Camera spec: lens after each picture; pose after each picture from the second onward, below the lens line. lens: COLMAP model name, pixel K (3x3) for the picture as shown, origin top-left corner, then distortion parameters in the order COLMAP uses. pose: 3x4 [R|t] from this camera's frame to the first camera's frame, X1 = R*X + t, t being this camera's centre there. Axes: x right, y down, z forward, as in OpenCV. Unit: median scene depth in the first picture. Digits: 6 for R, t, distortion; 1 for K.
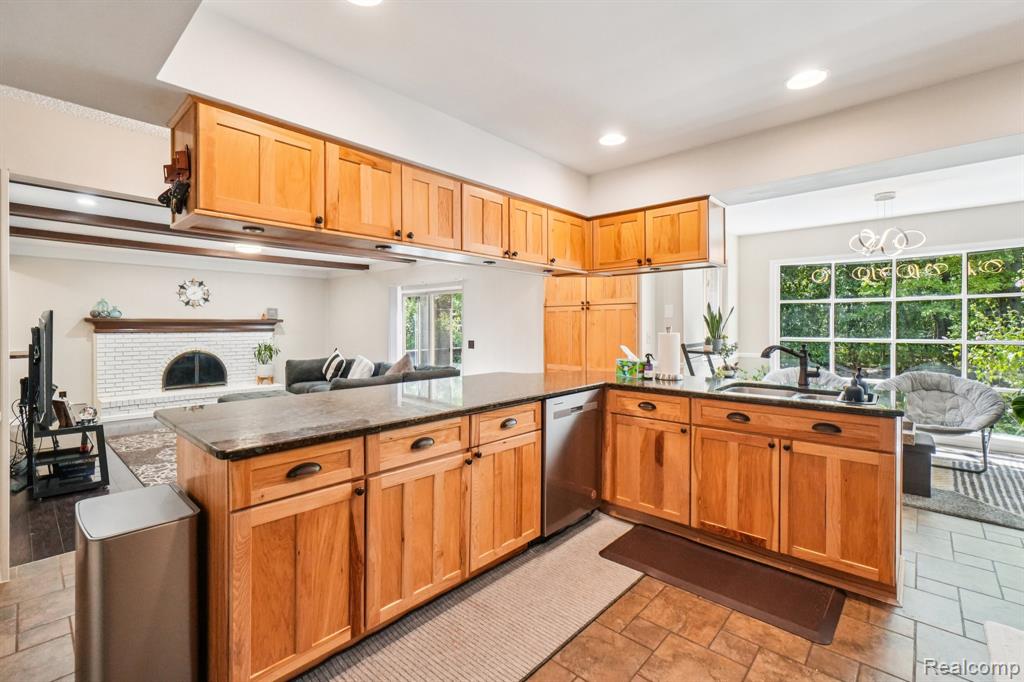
lens RADIAL K [[453.5, 0, 512.7], [0, 453.5, 332.5], [0, 0, 1]] dist [-0.000612, 0.000069]
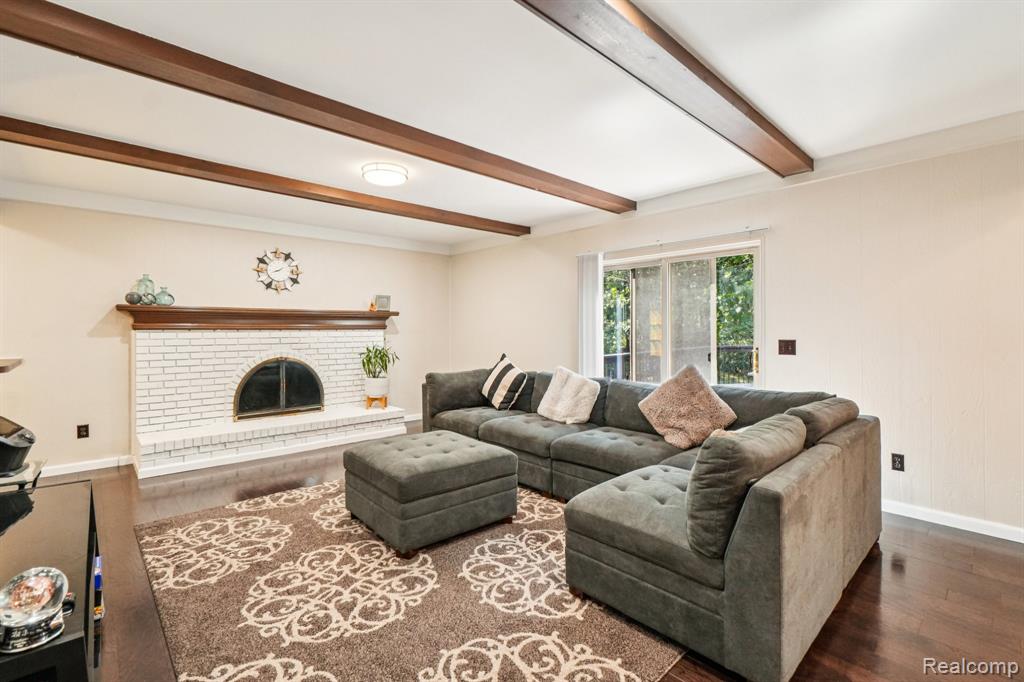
lens RADIAL K [[453.5, 0, 511.5], [0, 453.5, 333.9], [0, 0, 1]] dist [-0.000612, 0.000069]
pose [[0.996745, -0.003544, -0.080535, -0.332705], [0.002768, 0.999949, -0.009743, 0.013724], [0.080565, 0.009488, 0.996704, 0.396001]]
